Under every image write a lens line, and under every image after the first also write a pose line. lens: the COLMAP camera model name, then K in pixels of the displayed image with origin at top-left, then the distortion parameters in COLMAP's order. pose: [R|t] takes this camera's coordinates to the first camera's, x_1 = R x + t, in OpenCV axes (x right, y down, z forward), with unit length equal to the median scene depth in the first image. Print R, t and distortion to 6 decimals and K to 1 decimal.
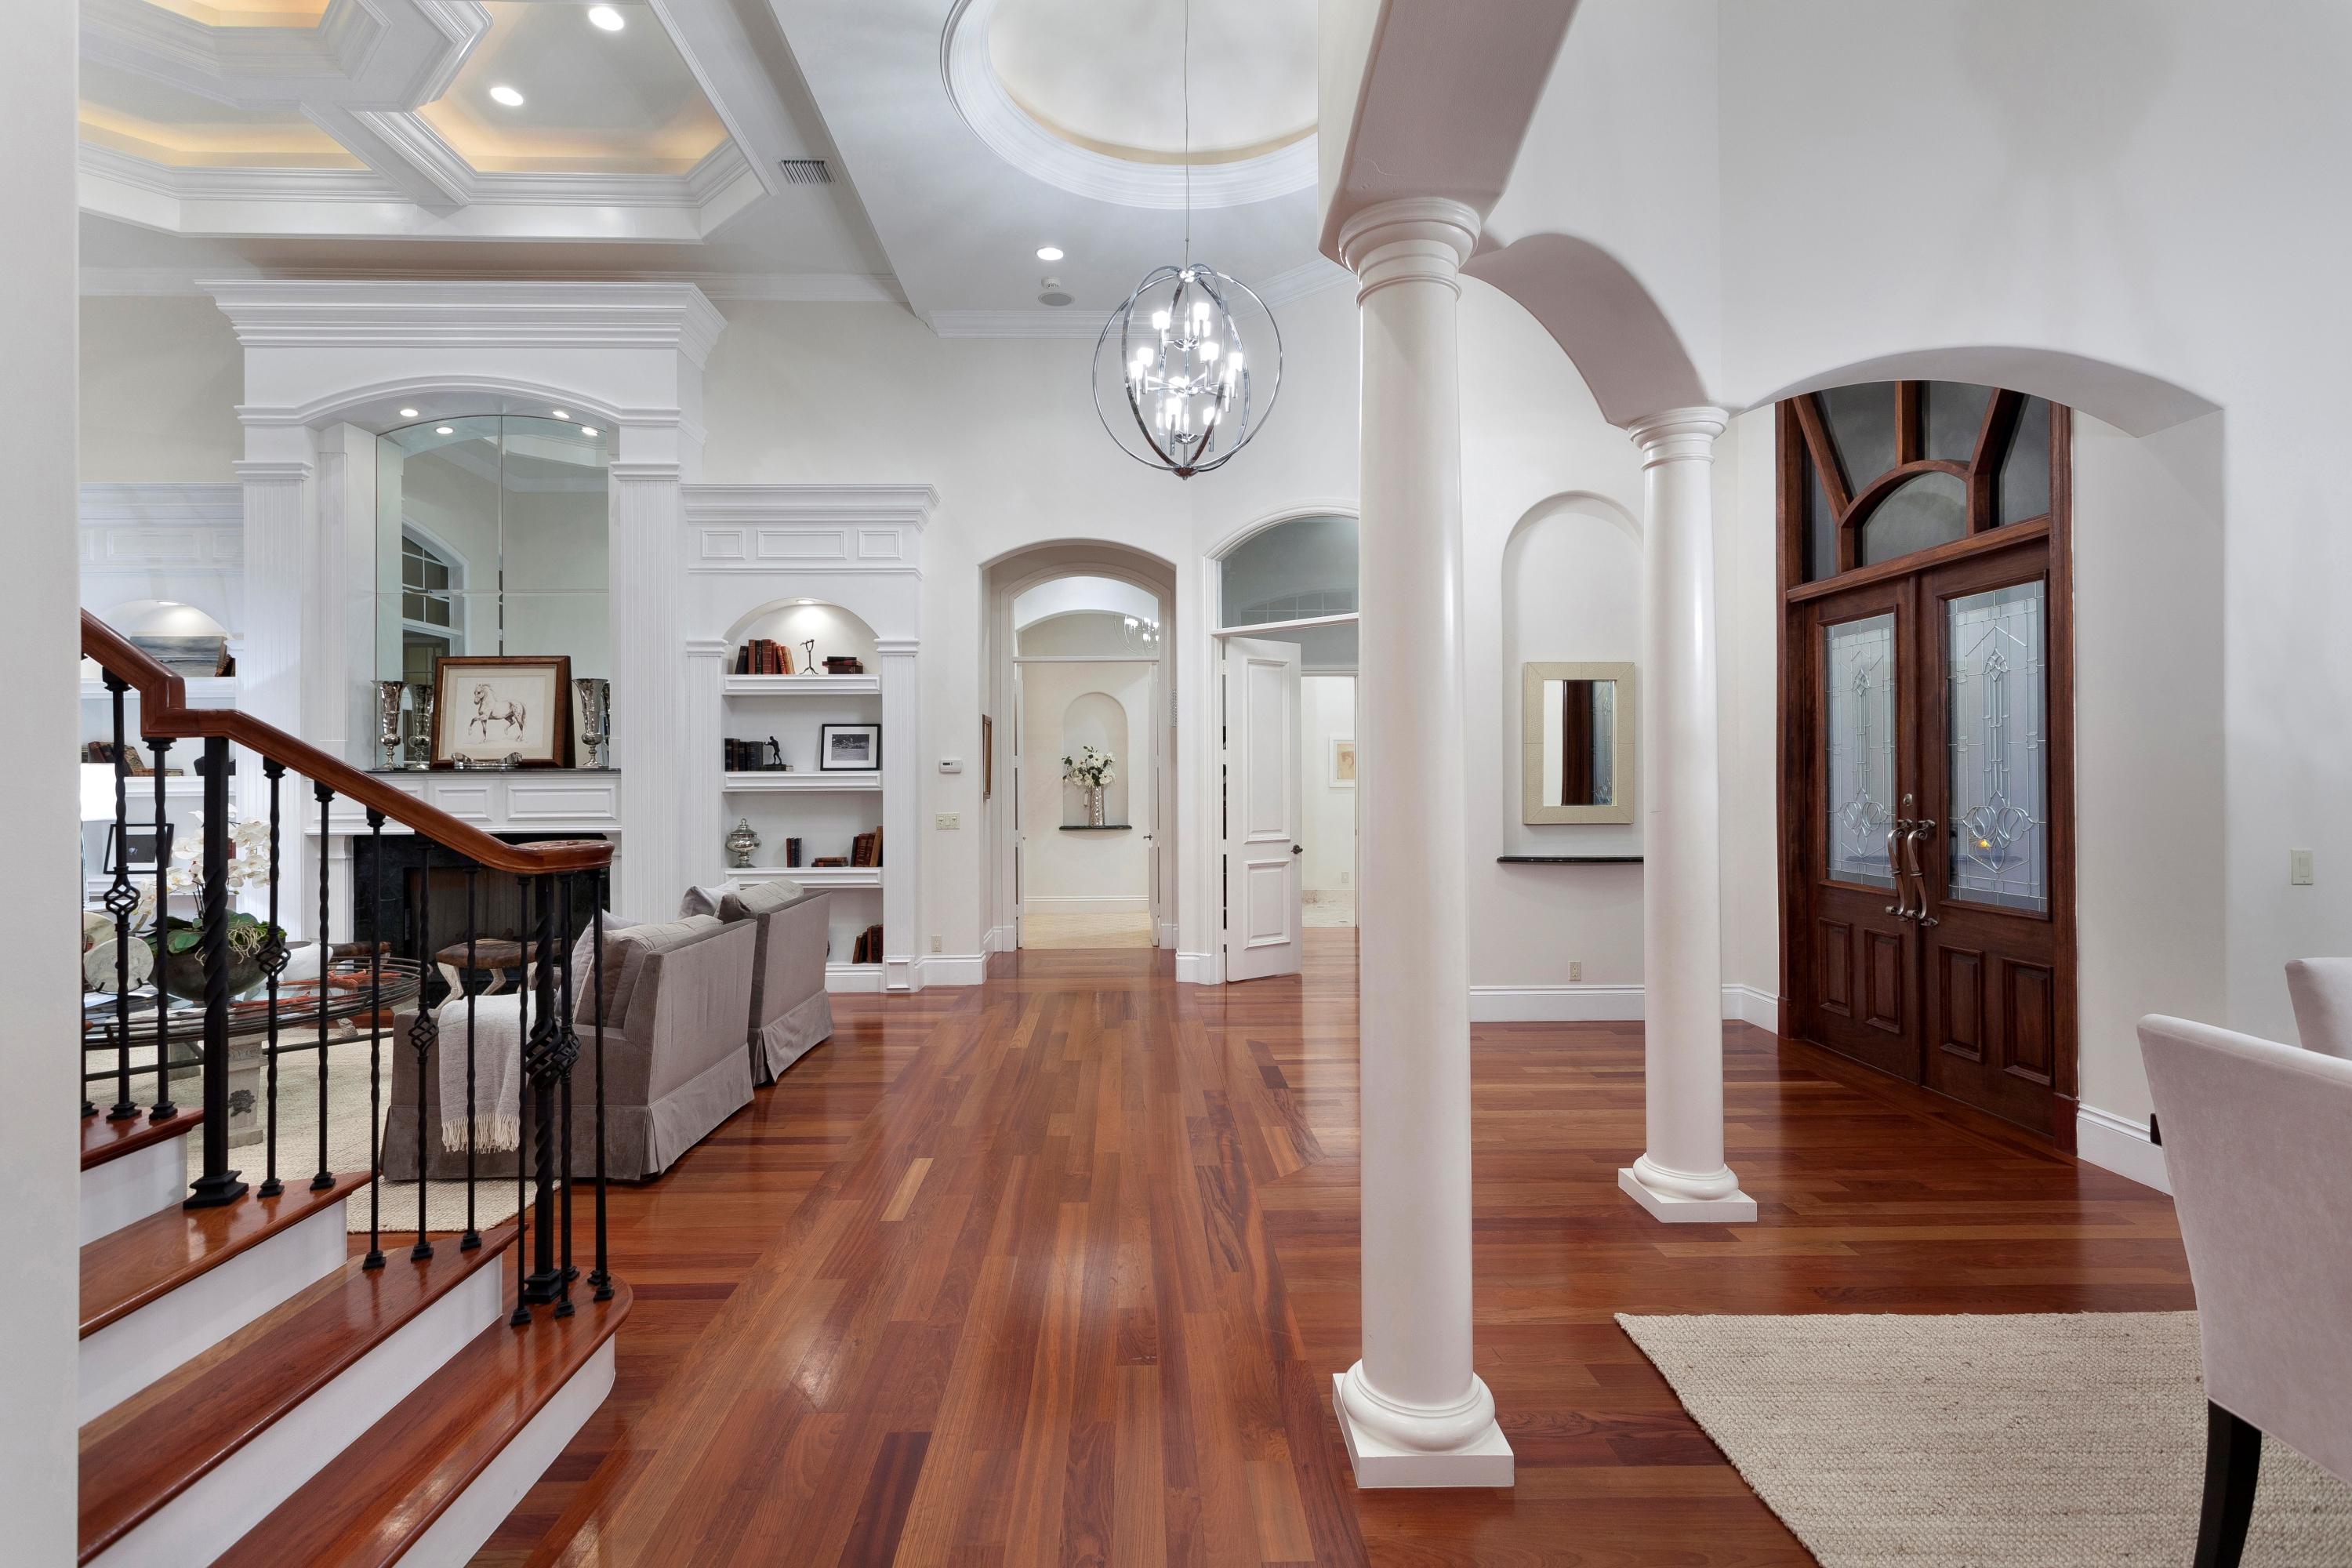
lens RADIAL K [[1122.7, 0, 1177.3], [0, 1122.7, 777.2], [0, 0, 1]] dist [0.008031, 0.004801]
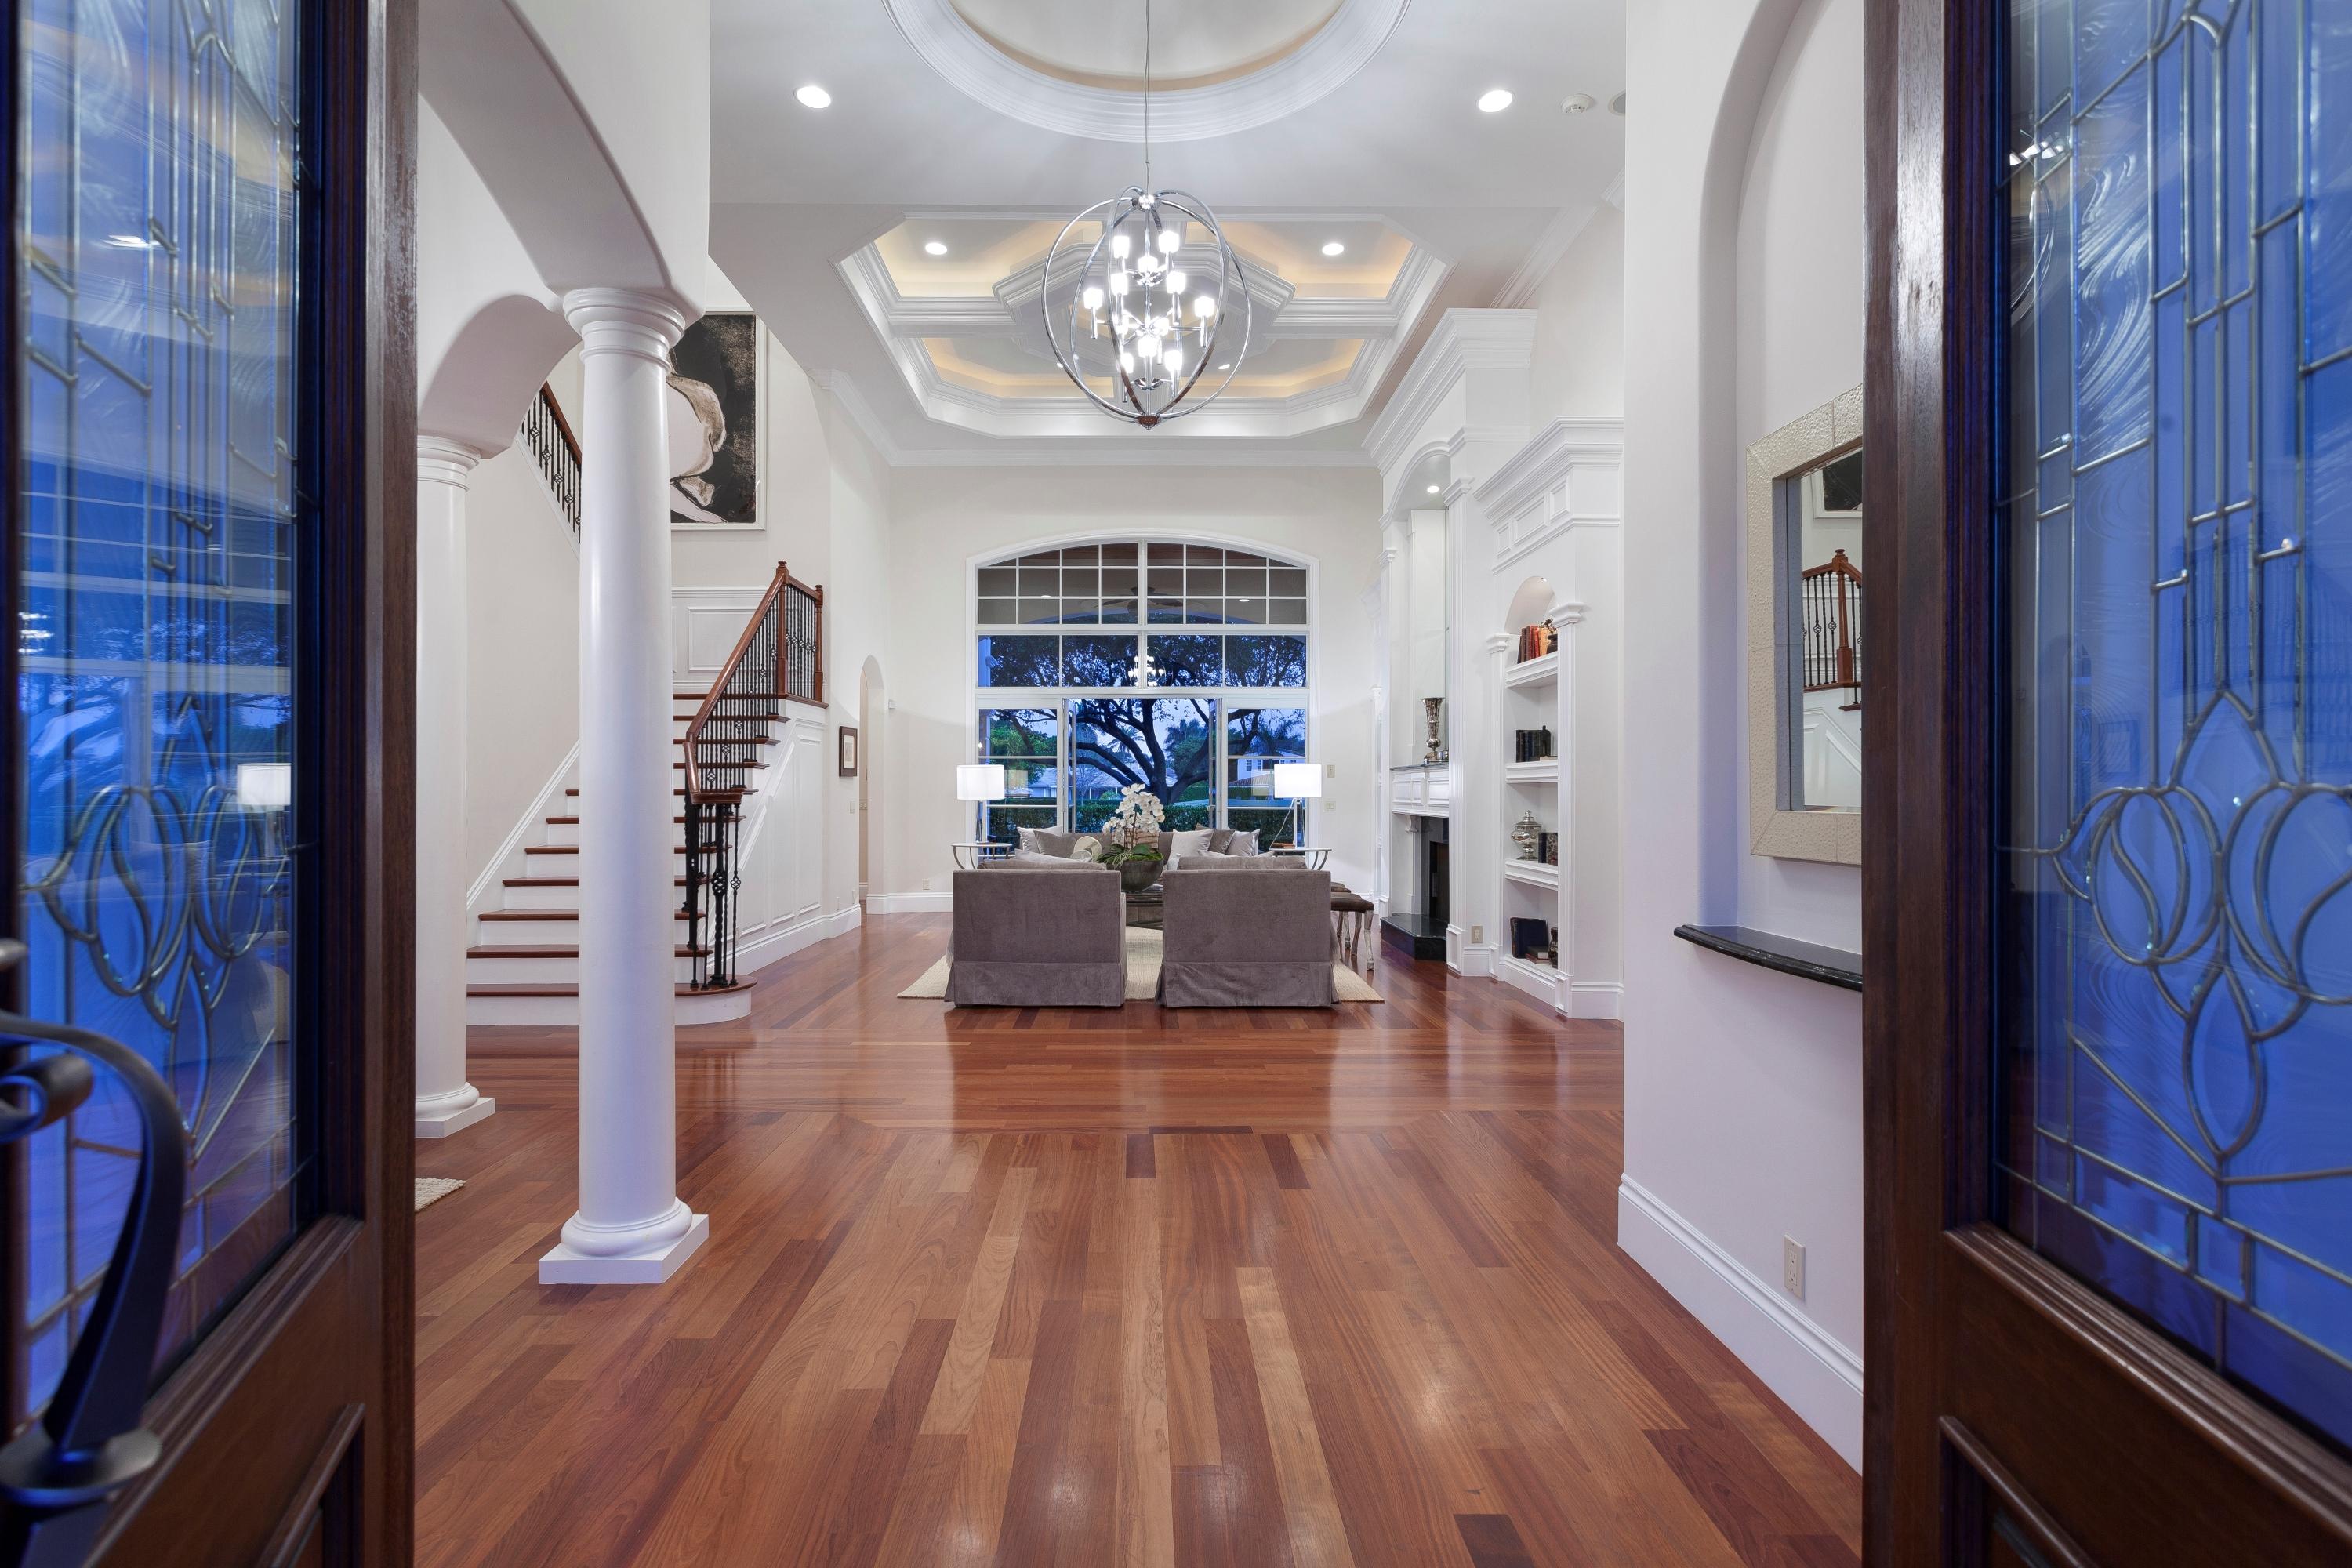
lens RADIAL K [[1122.7, 0, 1168.2], [0, 1122.7, 781.6], [0, 0, 1]] dist [0.008031, 0.004801]
pose [[-0.017270, -0.000255, -0.999851, 0.587993], [-0.000033, 1.000000, -0.000254, 0.011796], [0.999851, 0.000029, -0.017270, 0.709117]]
